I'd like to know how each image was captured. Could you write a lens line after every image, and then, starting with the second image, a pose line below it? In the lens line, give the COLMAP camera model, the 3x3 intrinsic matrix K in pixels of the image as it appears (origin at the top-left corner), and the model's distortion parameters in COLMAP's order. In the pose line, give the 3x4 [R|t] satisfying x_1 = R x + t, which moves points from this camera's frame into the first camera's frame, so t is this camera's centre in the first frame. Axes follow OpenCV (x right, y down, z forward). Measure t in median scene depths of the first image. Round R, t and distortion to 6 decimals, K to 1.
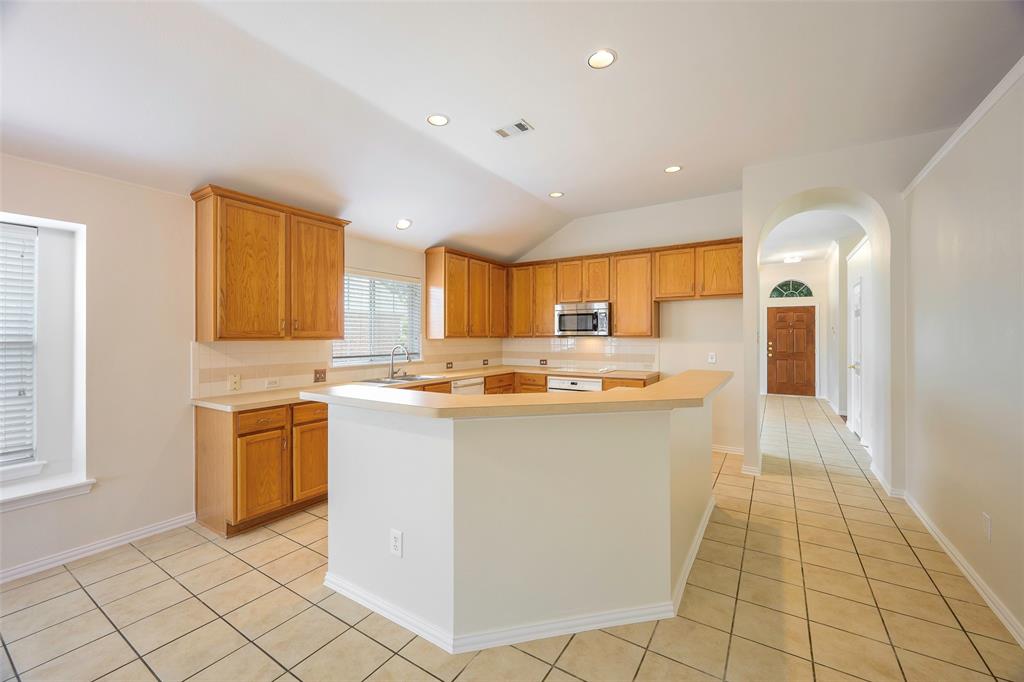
lens RADIAL K [[403.6, 0, 509.2], [0, 403.6, 334.3], [0, 0, 1]] dist [-0.001295, -0.000675]
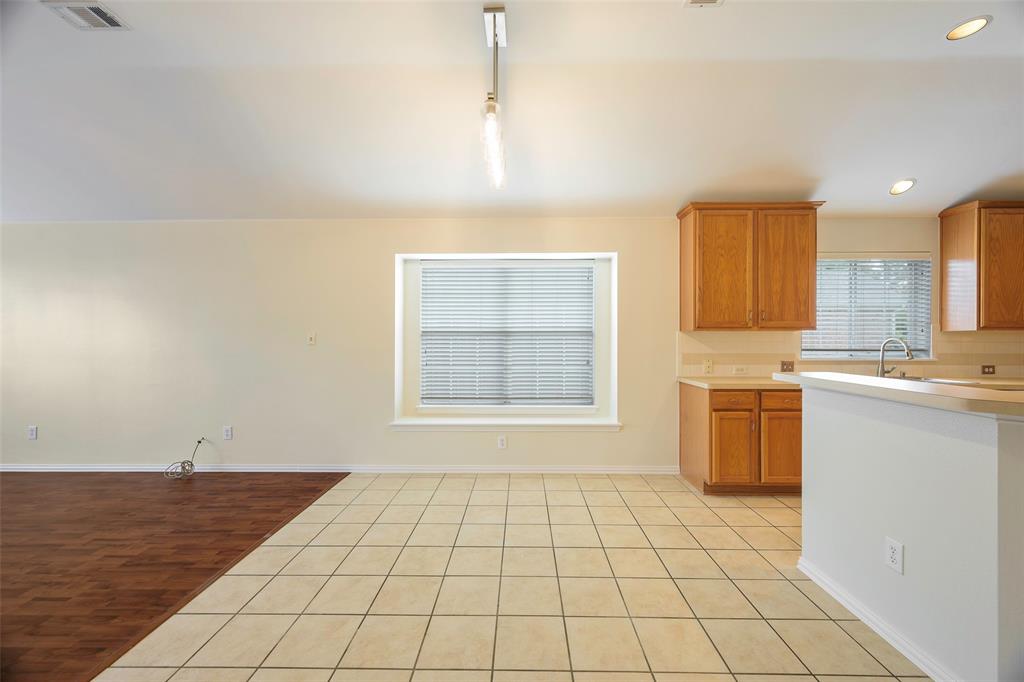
lens RADIAL K [[403.6, 0, 513.3], [0, 403.6, 339.6], [0, 0, 1]] dist [-0.001295, -0.000675]
pose [[0.528940, 0.003751, -0.848651, 0.012036], [-0.003805, 0.999991, 0.002048, 0.043114], [0.848650, 0.002146, 0.528950, -0.100741]]
